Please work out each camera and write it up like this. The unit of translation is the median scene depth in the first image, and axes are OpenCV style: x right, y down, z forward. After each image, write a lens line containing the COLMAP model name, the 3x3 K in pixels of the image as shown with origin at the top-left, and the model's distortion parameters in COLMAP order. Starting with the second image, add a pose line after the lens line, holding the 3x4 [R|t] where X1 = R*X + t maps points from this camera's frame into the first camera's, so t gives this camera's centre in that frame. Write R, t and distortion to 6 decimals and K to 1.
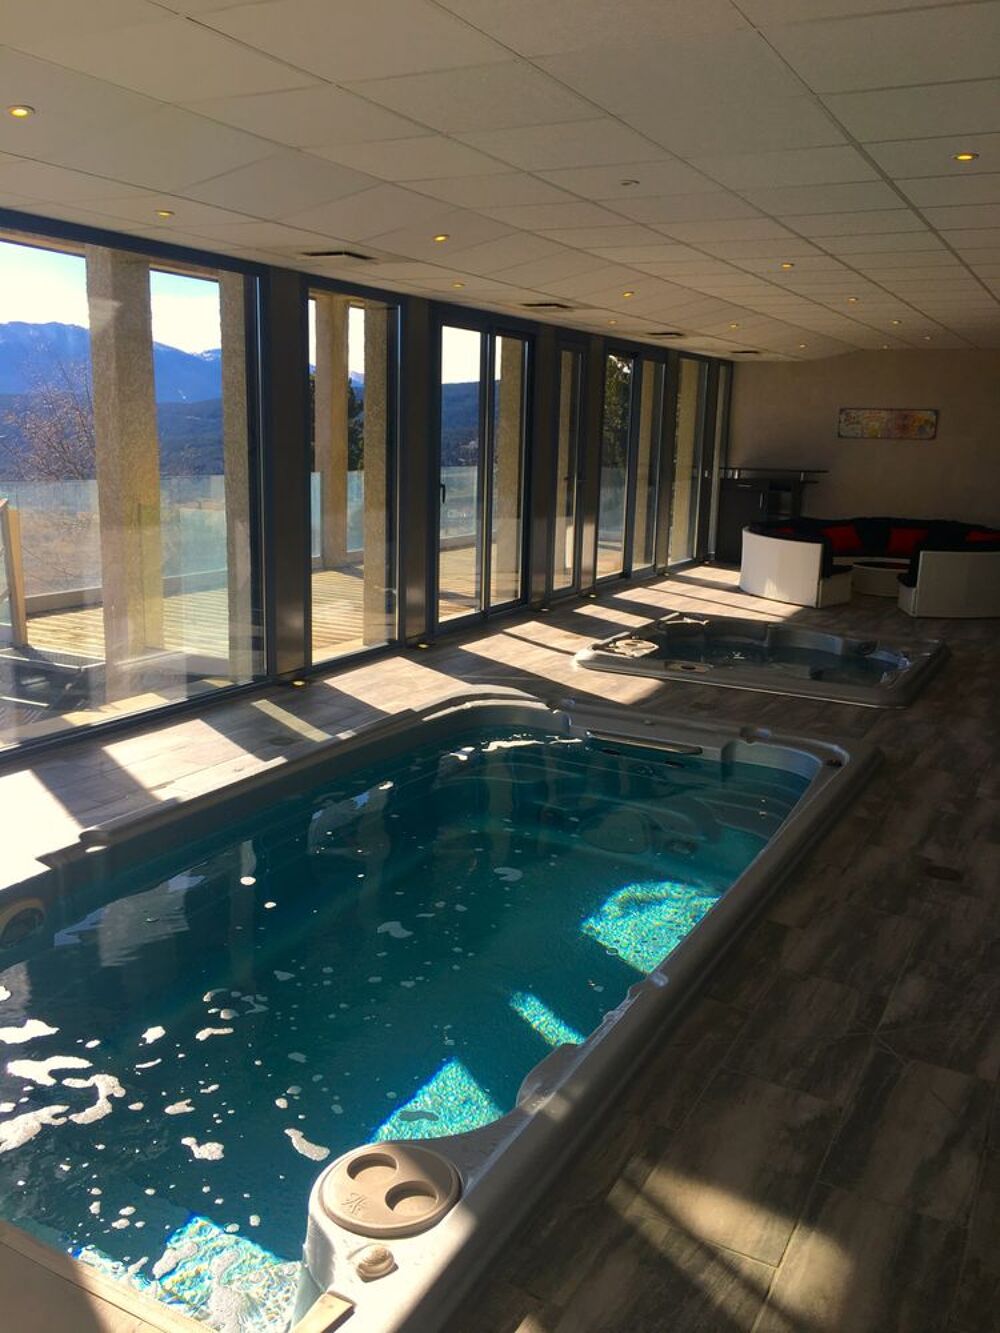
lens RADIAL K [[1121.5, 0, 500.0], [0, 1121.5, 666.5], [0, 0, 1]] dist [0.026553, -0.008281]
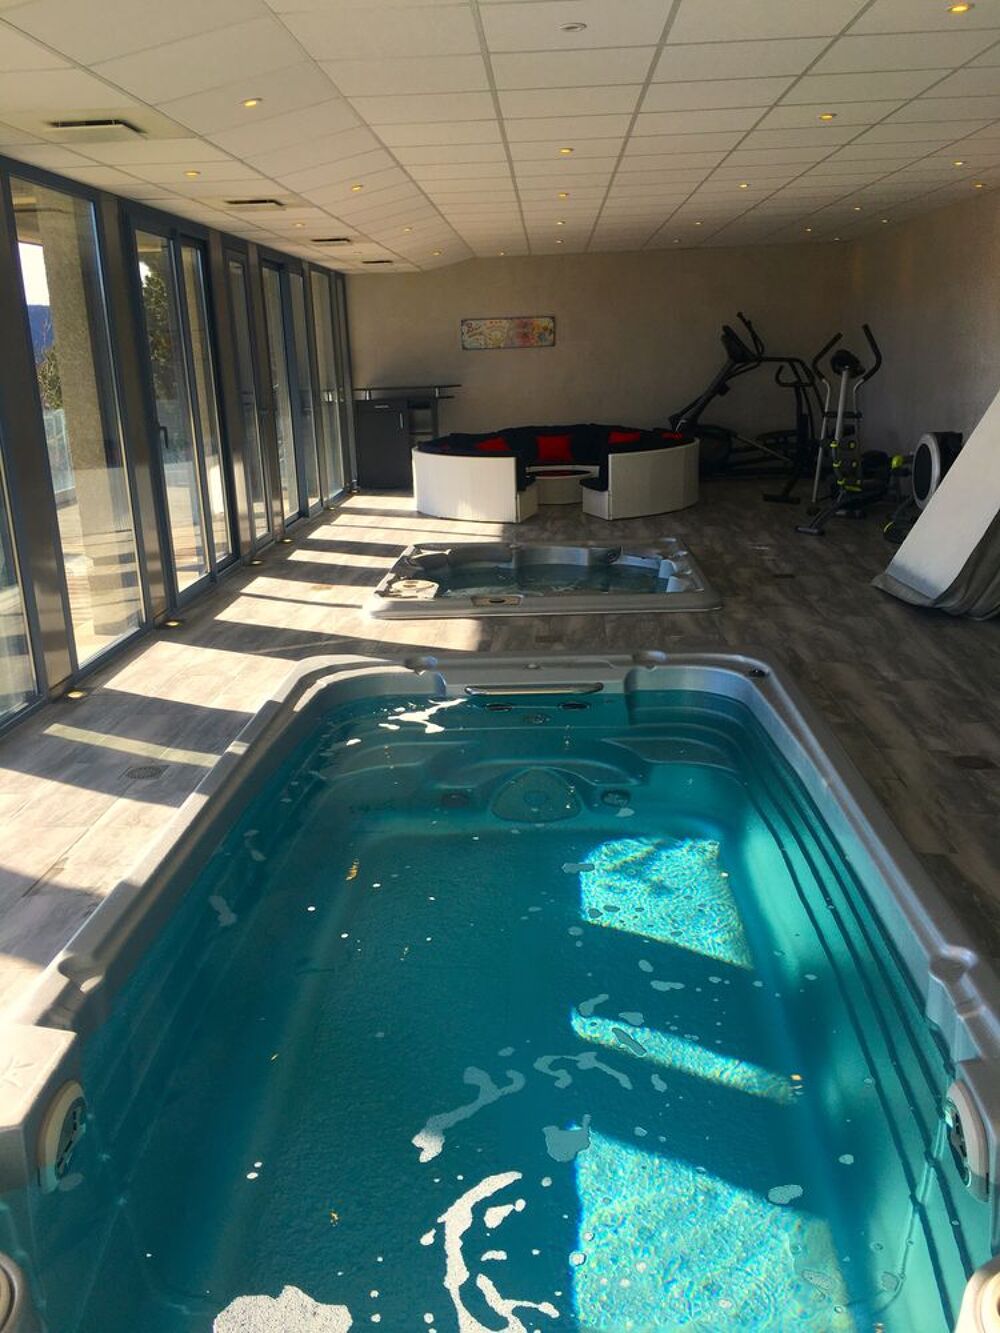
lens RADIAL K [[1121.5, 0, 500.0], [0, 1121.5, 666.5], [0, 0, 1]] dist [0.026553, -0.008281]
pose [[0.898222, -0.174228, 0.403537, -0.173685], [0.148956, 0.984417, 0.093467, -0.026007], [-0.413533, -0.023844, 0.910177, 0.124529]]
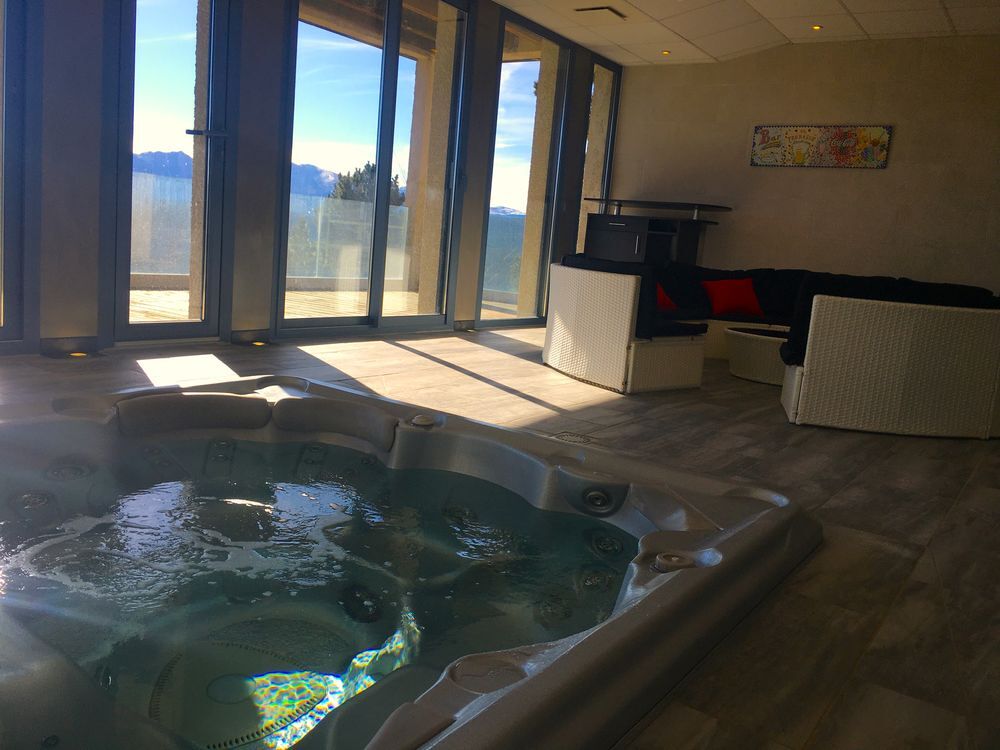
lens RADIAL K [[841.3, 0, 500.0], [0, 841.3, 375.0], [0, 0, 1]] dist [0.026553, -0.008281]
pose [[0.992942, 0.074886, -0.091969, 0.298618], [-0.080283, 0.995172, -0.056452, -0.037395], [0.087298, 0.063438, 0.994160, 0.674518]]
